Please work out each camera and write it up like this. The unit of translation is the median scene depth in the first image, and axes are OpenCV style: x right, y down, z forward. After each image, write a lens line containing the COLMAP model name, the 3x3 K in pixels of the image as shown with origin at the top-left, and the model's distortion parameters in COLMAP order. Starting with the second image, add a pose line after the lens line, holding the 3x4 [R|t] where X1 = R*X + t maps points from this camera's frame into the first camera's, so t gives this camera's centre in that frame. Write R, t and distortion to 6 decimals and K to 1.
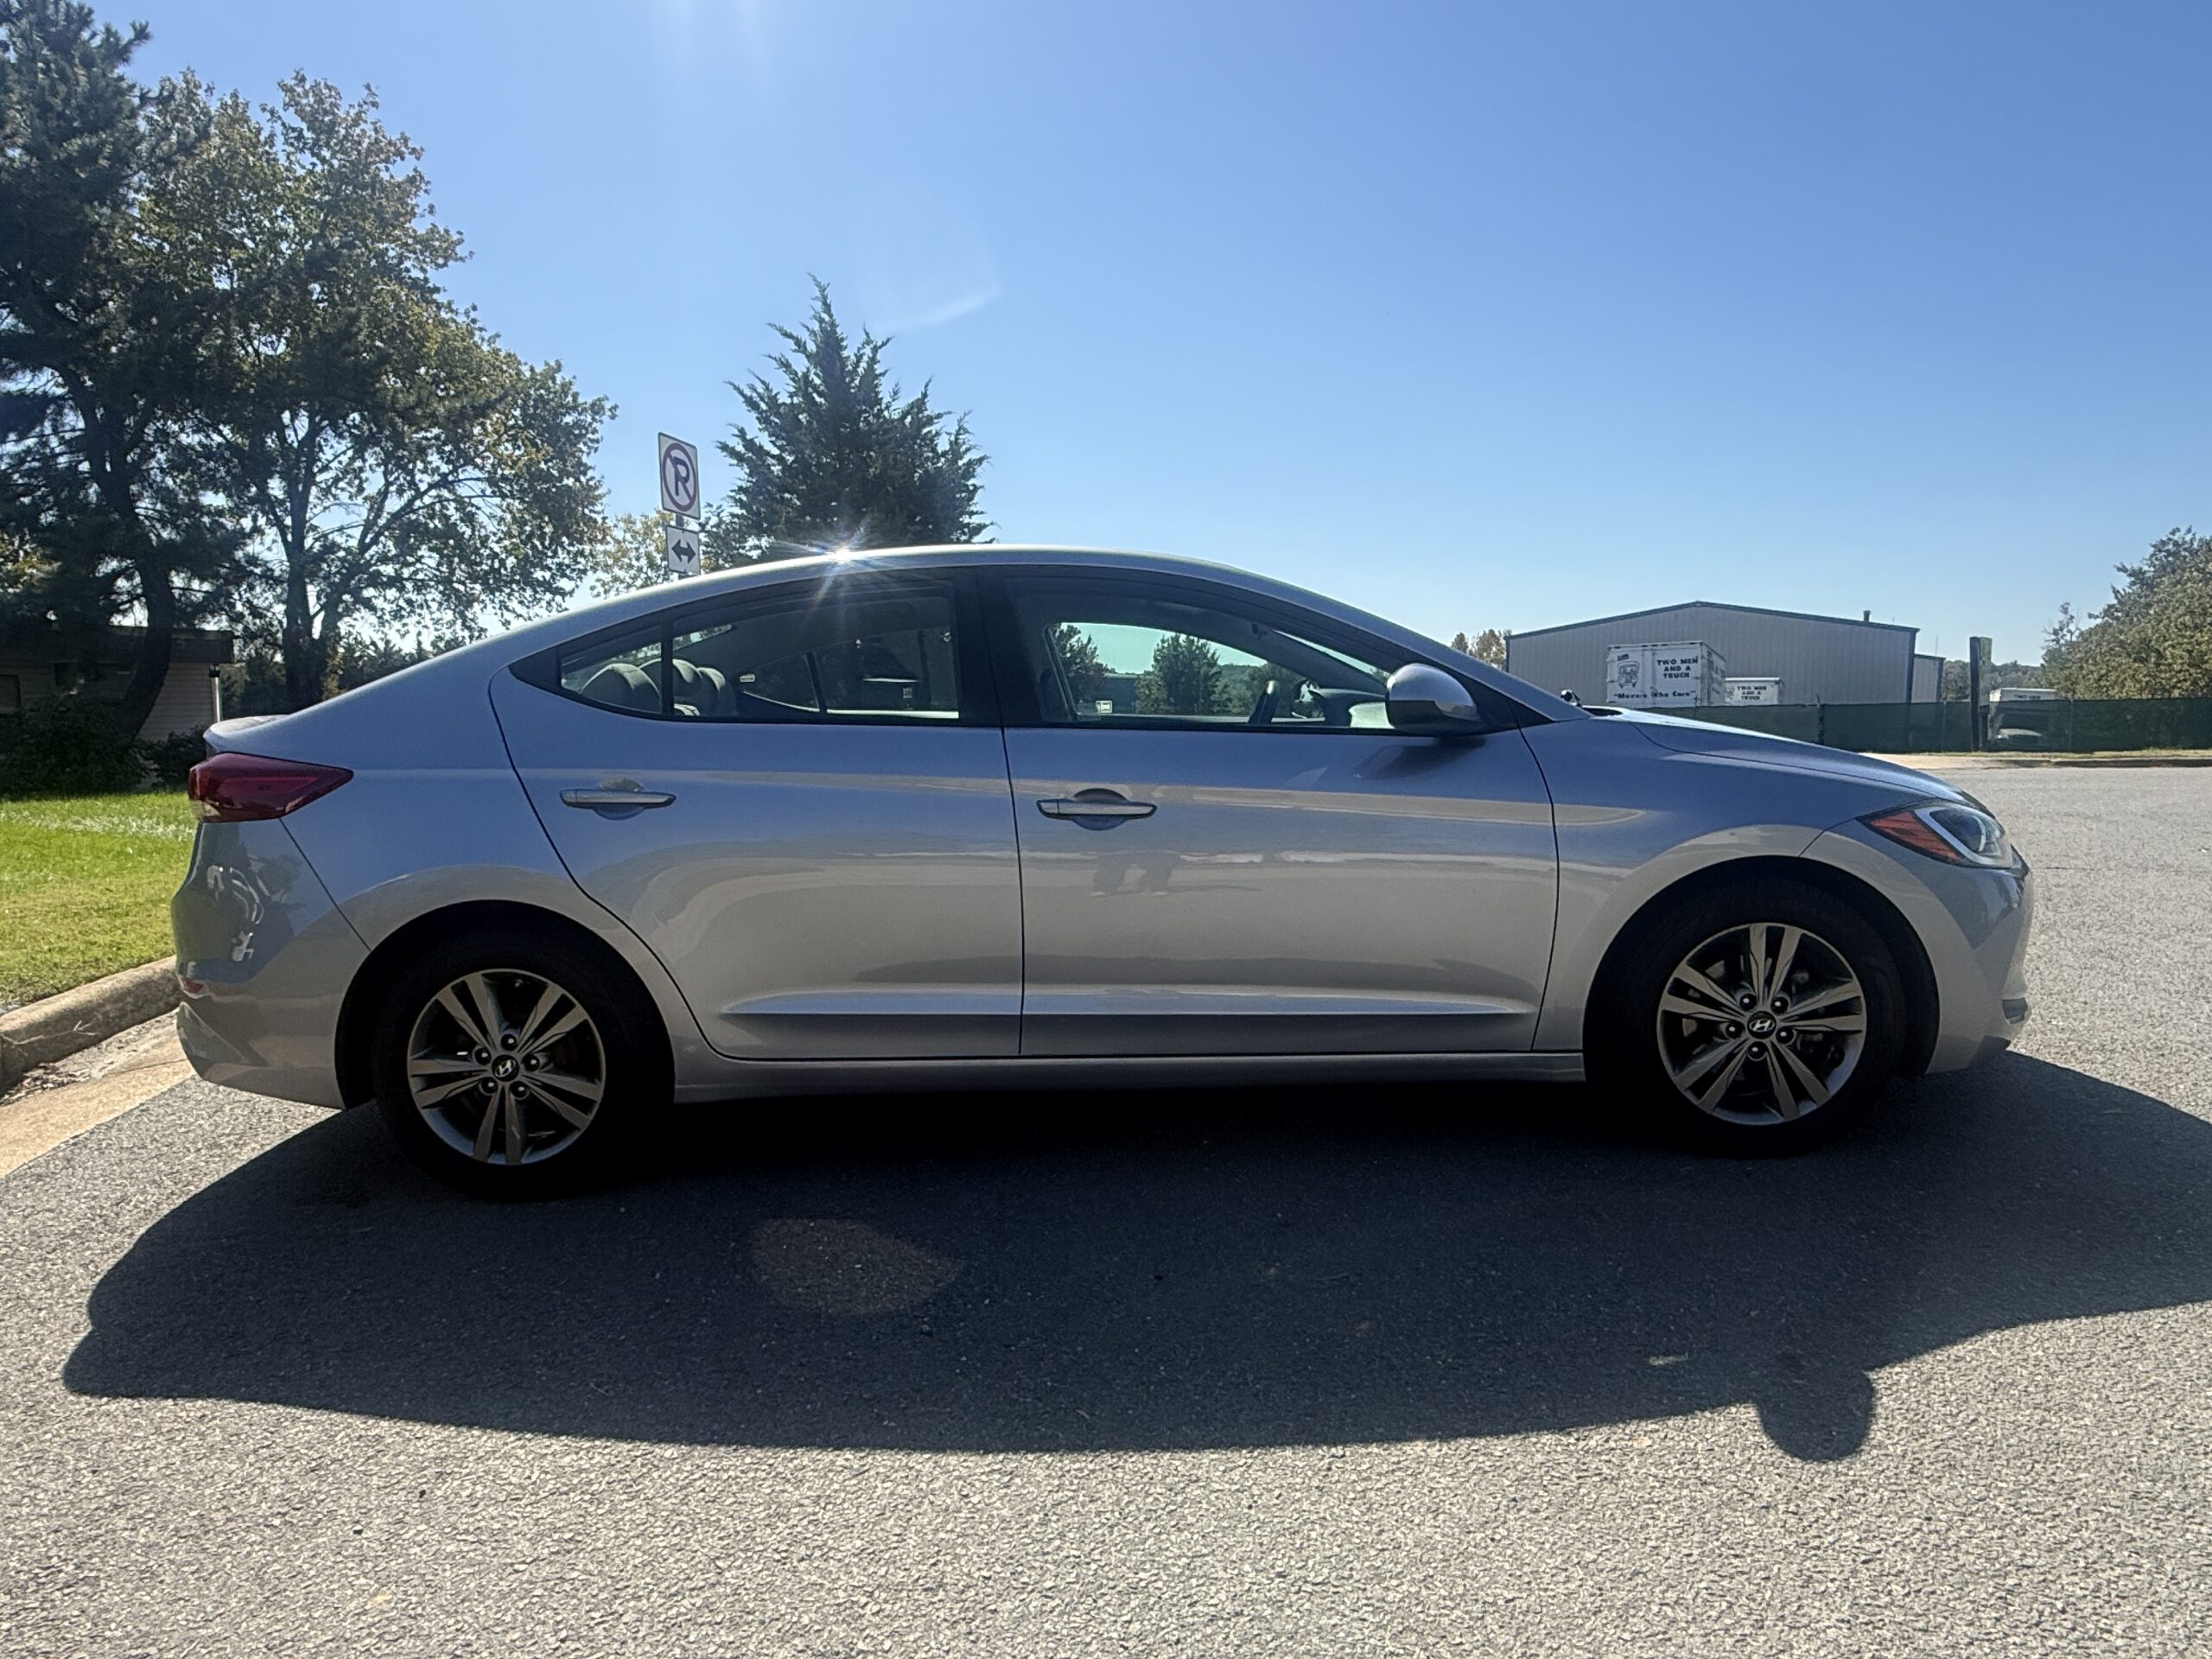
lens RADIAL K [[1324.2, 0, 1106.0], [0, 1324.2, 829.5], [0, 0, 1]] dist [-0.003575, -0.000926]
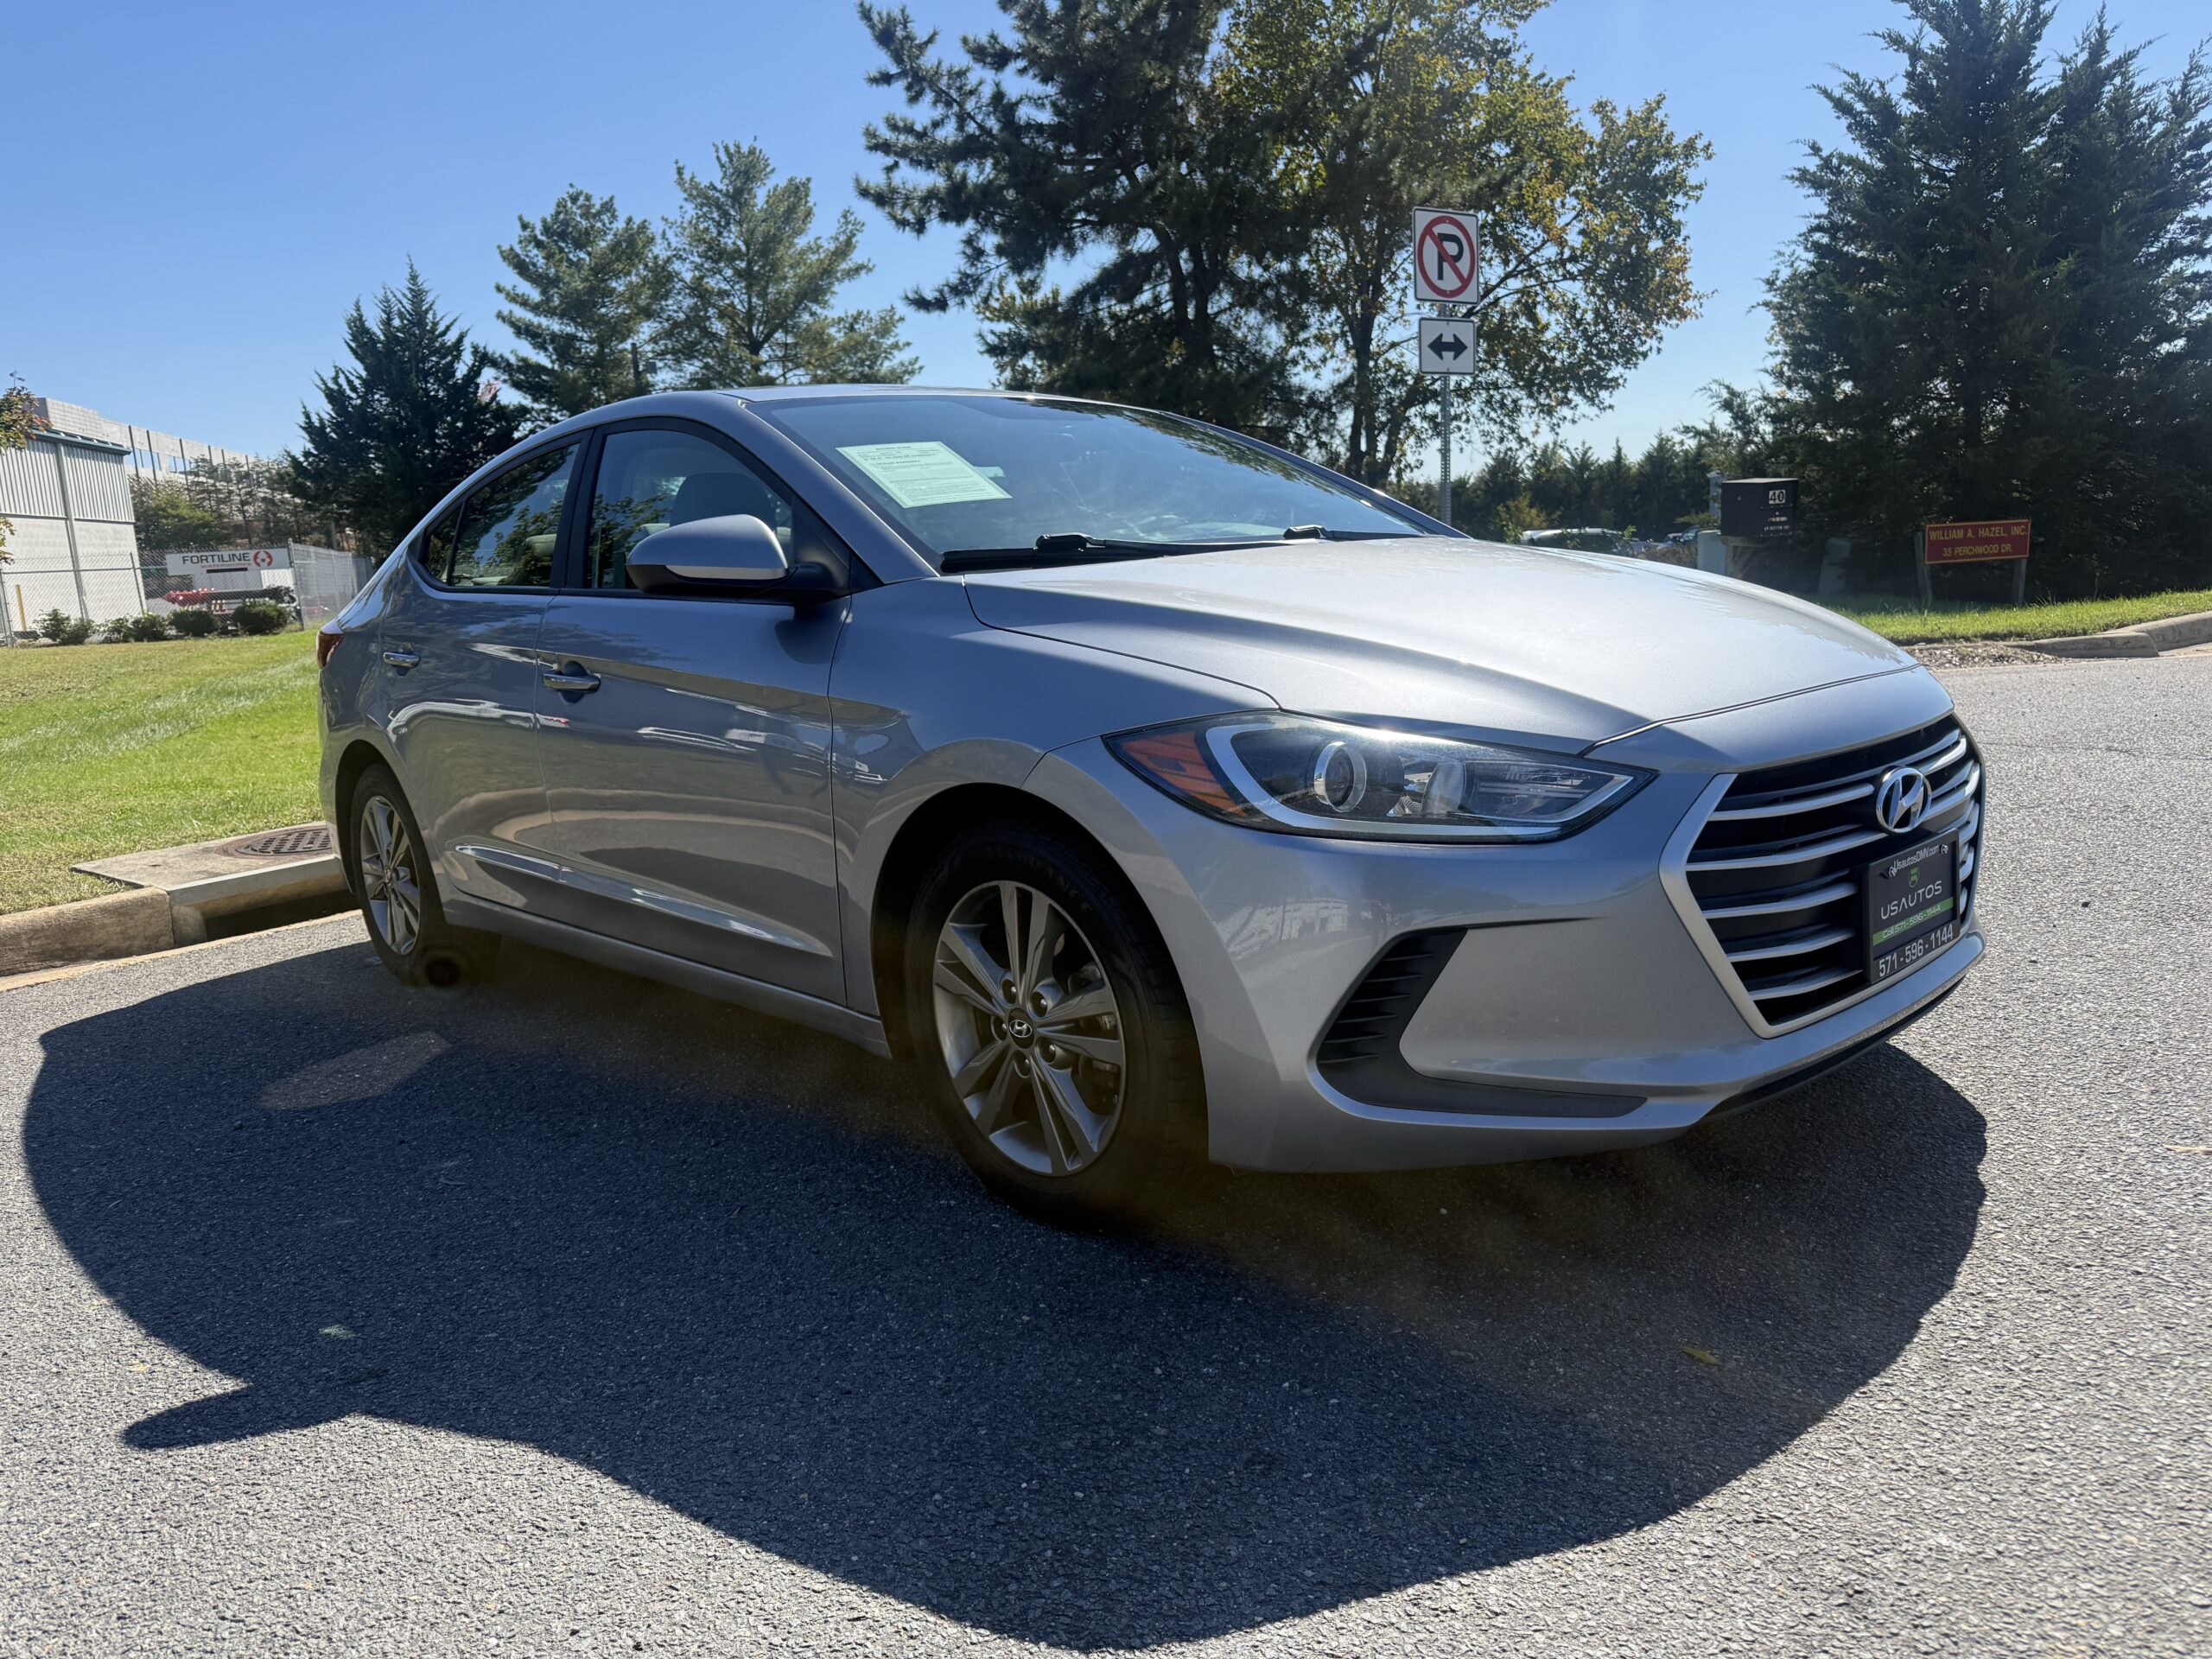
lens RADIAL K [[1583.3, 0, 1106.0], [0, 1583.3, 829.5], [0, 0, 1]] dist [-0.005708, -0.005283]
pose [[0.694175, 0.097347, -0.713193, 0.126315], [-0.023226, 0.993326, 0.112977, -0.005551], [0.719431, -0.061861, 0.691803, 0.055237]]
